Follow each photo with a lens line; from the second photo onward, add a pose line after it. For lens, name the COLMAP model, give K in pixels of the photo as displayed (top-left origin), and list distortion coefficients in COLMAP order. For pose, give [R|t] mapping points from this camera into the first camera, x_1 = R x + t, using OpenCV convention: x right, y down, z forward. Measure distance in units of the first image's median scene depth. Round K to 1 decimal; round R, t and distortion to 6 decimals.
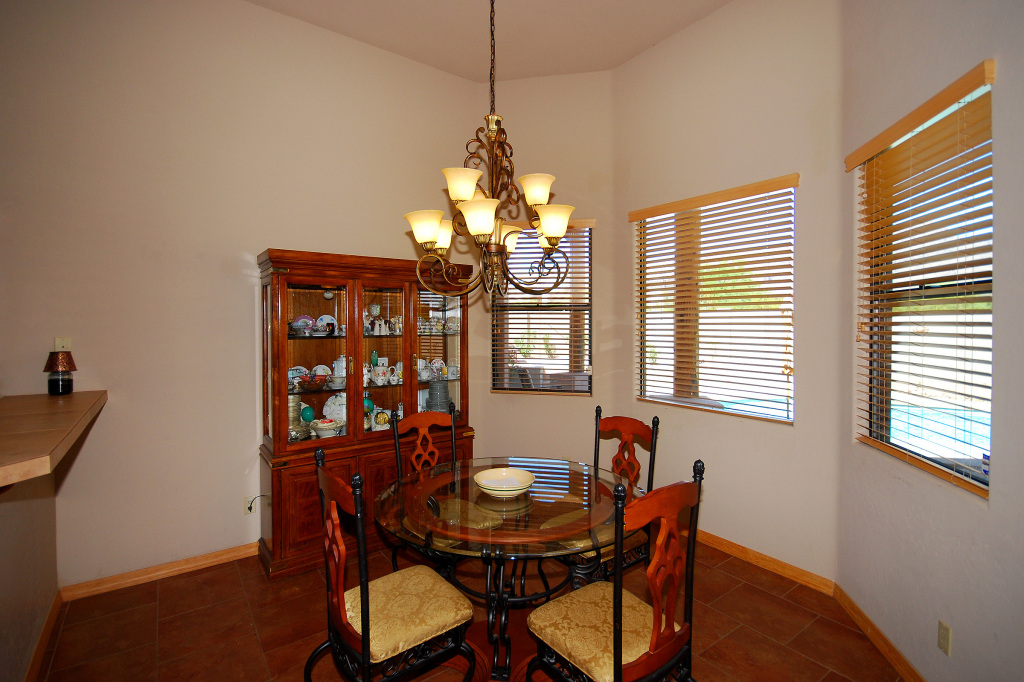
lens RADIAL K [[481.9, 0, 516.6], [0, 481.9, 336.1], [0, 0, 1]] dist [-0.001218, -0.000292]
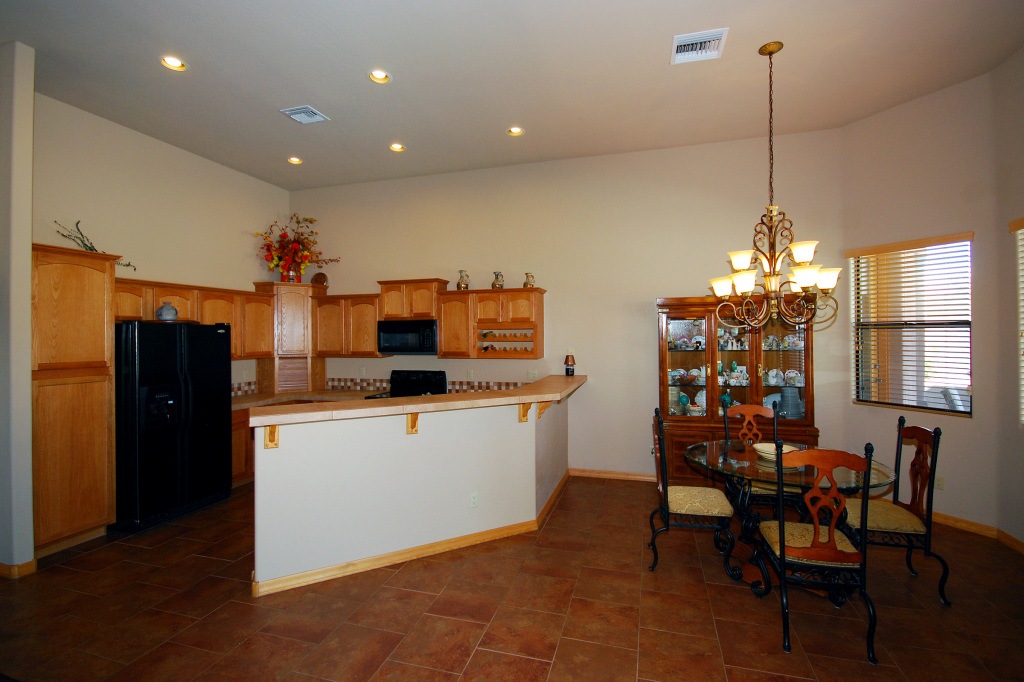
lens RADIAL K [[481.9, 0, 516.6], [0, 481.9, 336.1], [0, 0, 1]] dist [-0.001218, -0.000292]
pose [[0.610925, -0.003869, -0.791679, 0.517409], [-0.012743, 0.999810, -0.014719, -0.015854], [0.791586, 0.019081, 0.610760, -0.424559]]
